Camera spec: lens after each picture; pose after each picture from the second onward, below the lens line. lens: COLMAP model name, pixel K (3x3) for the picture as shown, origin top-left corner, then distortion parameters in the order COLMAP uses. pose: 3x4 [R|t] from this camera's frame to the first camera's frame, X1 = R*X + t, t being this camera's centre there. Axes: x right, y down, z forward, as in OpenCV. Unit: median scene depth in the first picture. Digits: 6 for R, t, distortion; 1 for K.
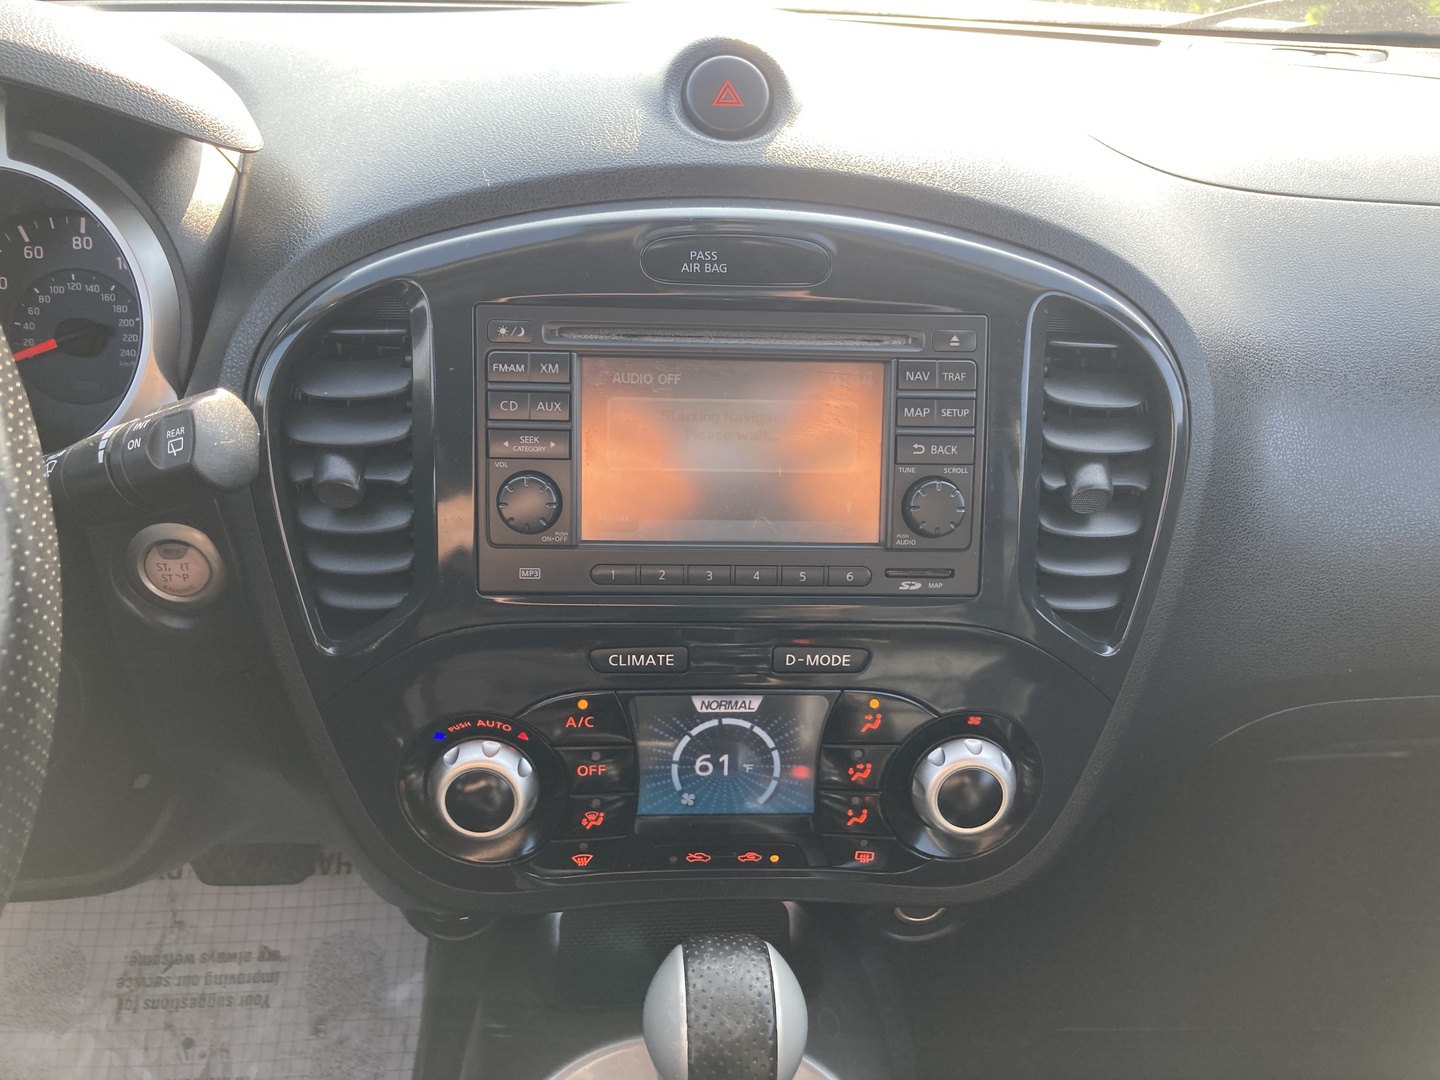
lens RADIAL K [[1168.2, 0, 740.5], [0, 1168.2, 529.6], [0, 0, 1]] dist [0.018749, -0.024116]
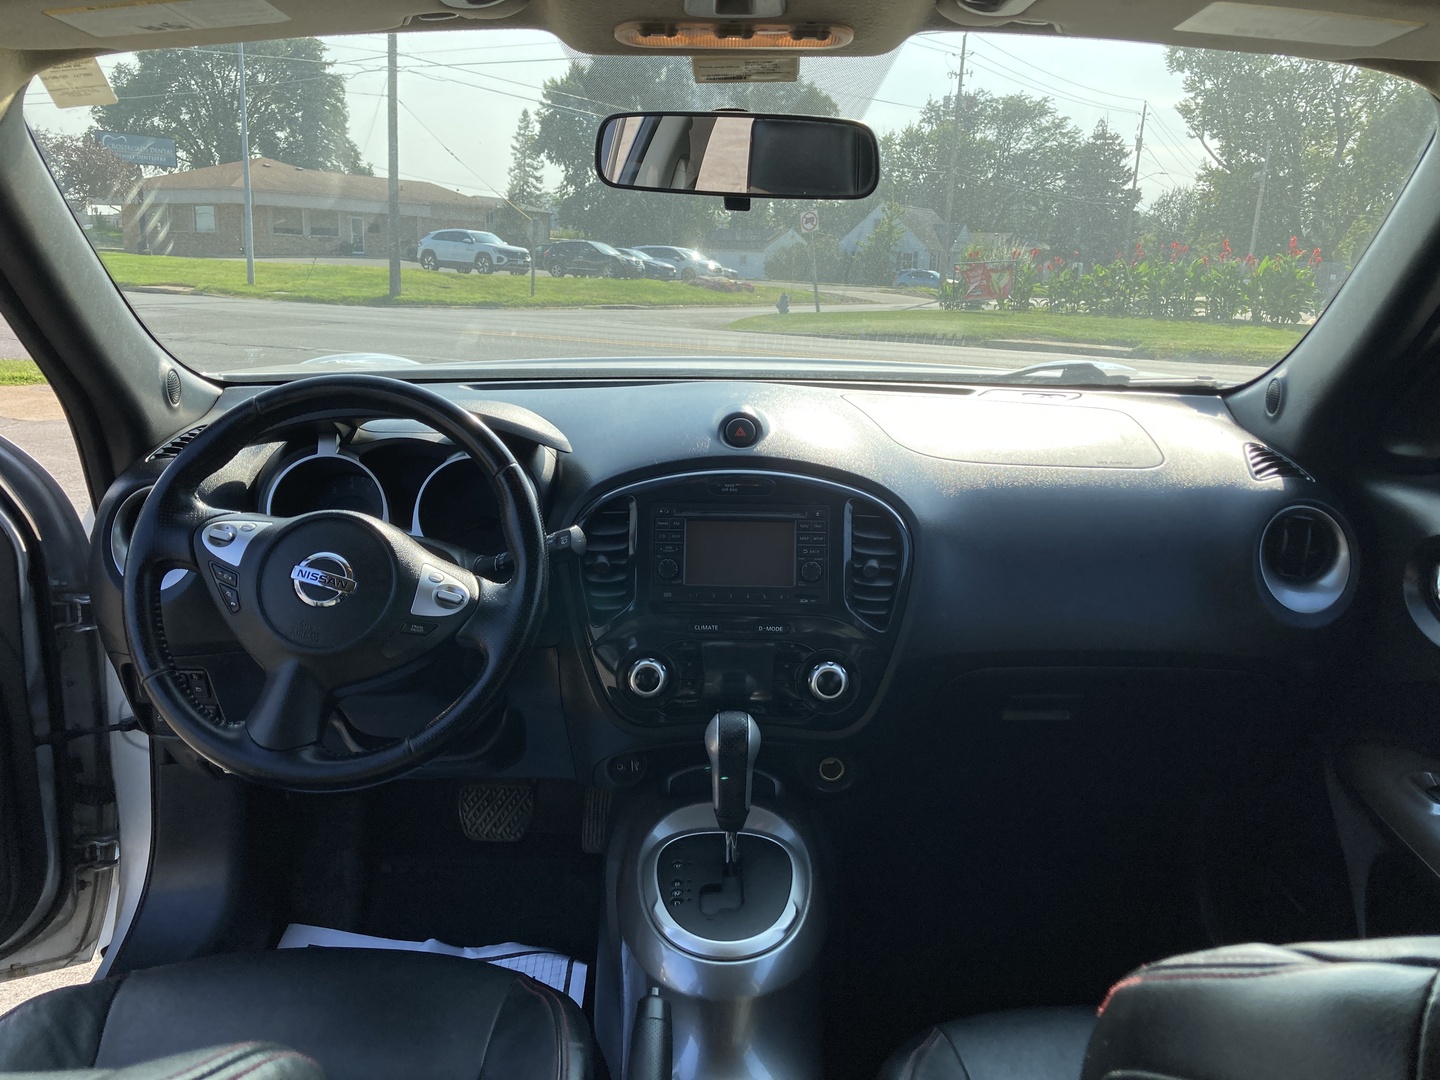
lens RADIAL K [[1168.2, 0, 734.7], [0, 1168.2, 524.1], [0, 0, 1]] dist [0.018749, -0.024116]
pose [[0.997074, -0.007335, -0.076096, 0.181657], [-0.010091, 0.974050, -0.226108, 0.466963], [0.075780, 0.226214, 0.971126, -1.628289]]
